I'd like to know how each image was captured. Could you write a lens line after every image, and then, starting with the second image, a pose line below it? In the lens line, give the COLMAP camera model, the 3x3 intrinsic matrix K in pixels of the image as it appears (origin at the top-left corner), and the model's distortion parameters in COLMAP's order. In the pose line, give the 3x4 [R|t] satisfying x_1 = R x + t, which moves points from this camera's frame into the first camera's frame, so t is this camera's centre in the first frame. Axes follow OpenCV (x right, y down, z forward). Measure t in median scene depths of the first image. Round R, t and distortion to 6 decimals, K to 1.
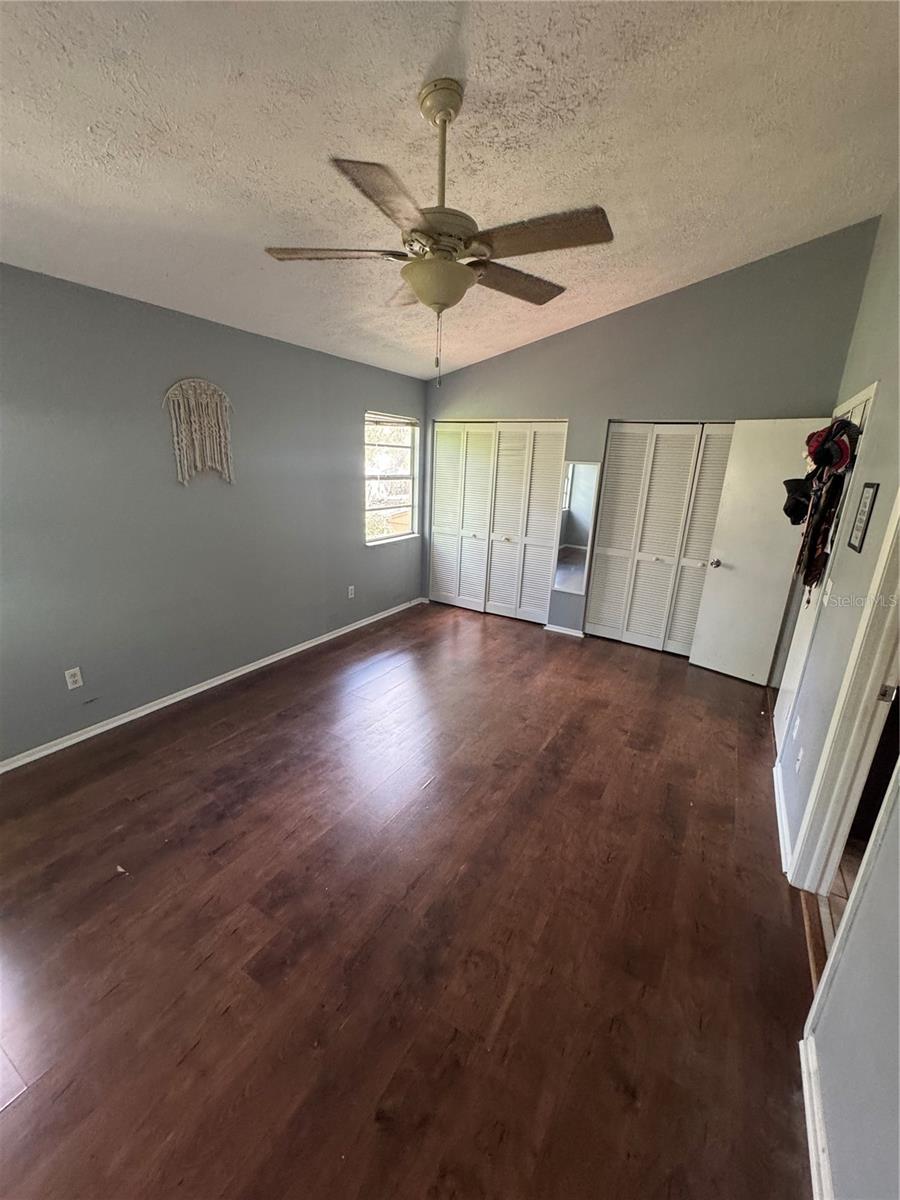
lens RADIAL K [[482.8, 0, 453.6], [0, 482.8, 599.8], [0, 0, 1]] dist [-0.002650, -0.000232]
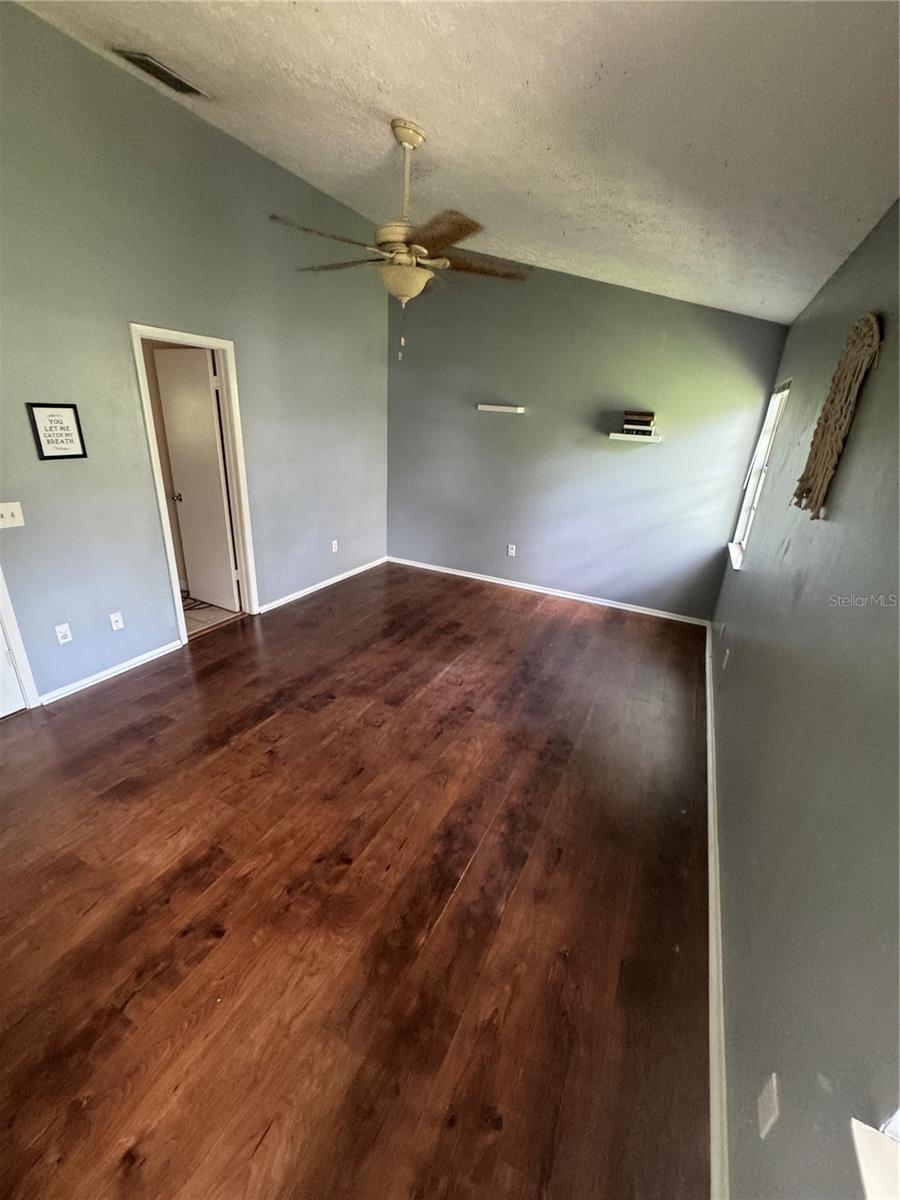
lens RADIAL K [[482.8, 0, 449.8], [0, 482.8, 598.9], [0, 0, 1]] dist [-0.002650, -0.000232]
pose [[-0.993403, -0.065465, -0.094148, -0.058184], [-0.109286, 0.789146, 0.604405, -0.512165], [0.034729, 0.610707, -0.791095, 1.679524]]
